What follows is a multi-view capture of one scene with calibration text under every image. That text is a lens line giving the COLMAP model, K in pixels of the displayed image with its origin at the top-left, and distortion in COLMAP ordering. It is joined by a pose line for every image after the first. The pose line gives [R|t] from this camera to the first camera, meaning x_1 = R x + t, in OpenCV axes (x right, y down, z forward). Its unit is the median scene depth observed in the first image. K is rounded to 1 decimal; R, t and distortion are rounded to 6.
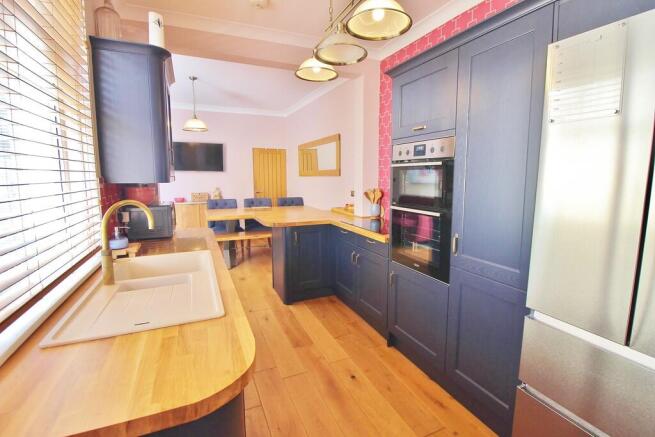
lens RADIAL K [[303.4, 0, 333.2], [0, 303.4, 212.2], [0, 0, 1]] dist [-0.010420, -0.004496]
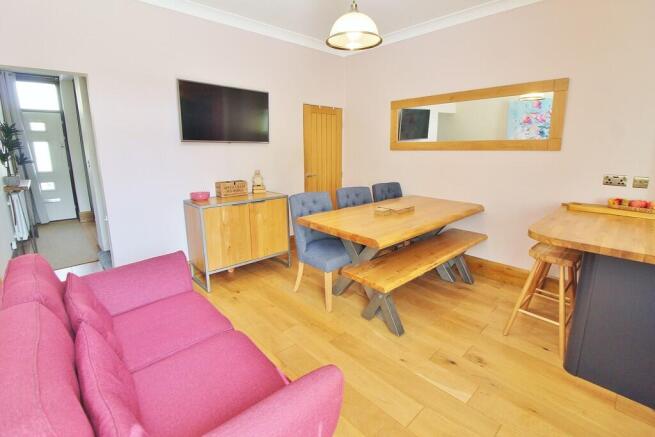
lens RADIAL K [[303.4, 0, 328.1], [0, 303.4, 213.6], [0, 0, 1]] dist [-0.010420, -0.004496]
pose [[0.949414, -0.069042, 0.306345, -0.799147], [0.040629, 0.994339, 0.098182, -0.095323], [-0.311389, -0.080768, 0.946844, 0.744764]]
